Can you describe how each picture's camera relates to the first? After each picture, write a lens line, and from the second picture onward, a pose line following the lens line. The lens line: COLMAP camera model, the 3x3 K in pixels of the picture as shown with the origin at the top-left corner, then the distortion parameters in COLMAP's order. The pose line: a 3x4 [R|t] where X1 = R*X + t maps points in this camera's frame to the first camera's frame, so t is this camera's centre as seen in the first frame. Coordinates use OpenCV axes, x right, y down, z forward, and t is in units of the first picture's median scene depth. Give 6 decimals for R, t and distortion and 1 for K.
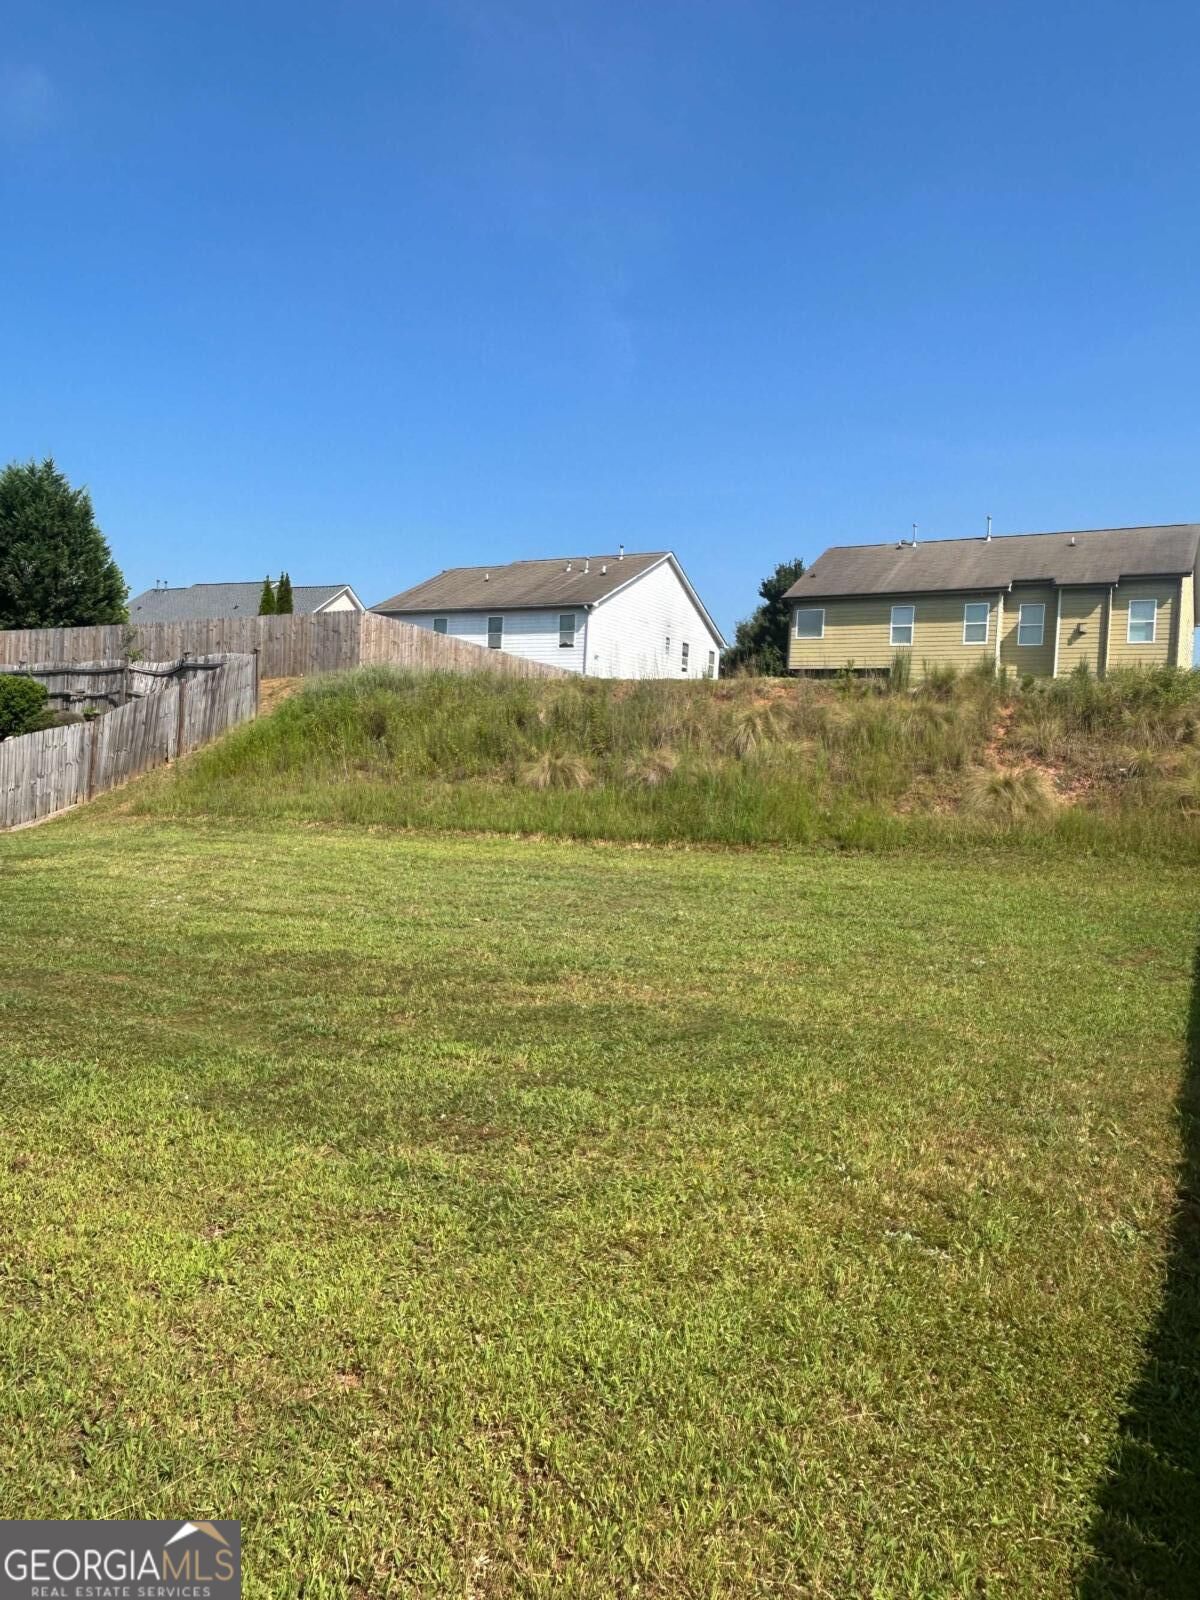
lens RADIAL K [[1076.0, 0, 600.4], [0, 1076.0, 800.9], [0, 0, 1]] dist [-0.002245, -0.000631]
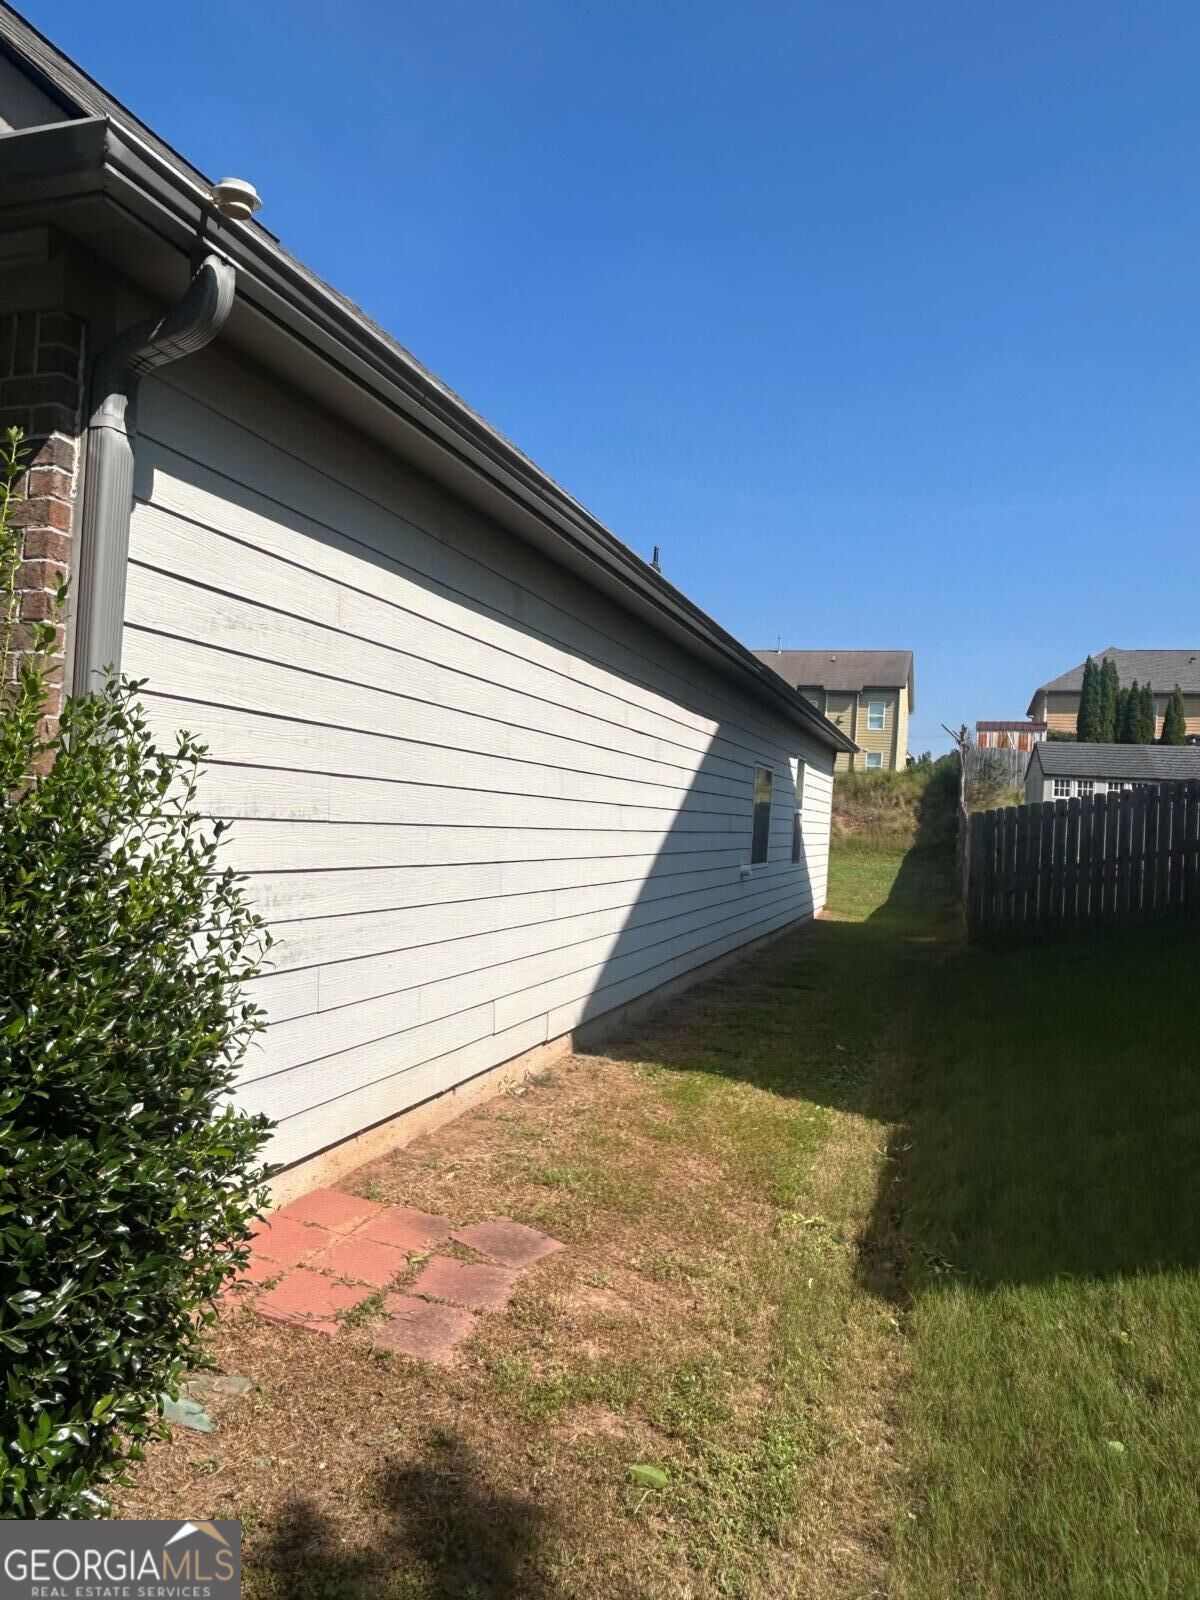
lens RADIAL K [[1076.0, 0, 599.7], [0, 1076.0, 799.6], [0, 0, 1]] dist [-0.002245, -0.000631]
pose [[0.976698, 0.009063, 0.214427, -0.536881], [-0.003033, 0.999591, -0.028433, -0.000710], [-0.214597, 0.027120, 0.976326, -1.048907]]
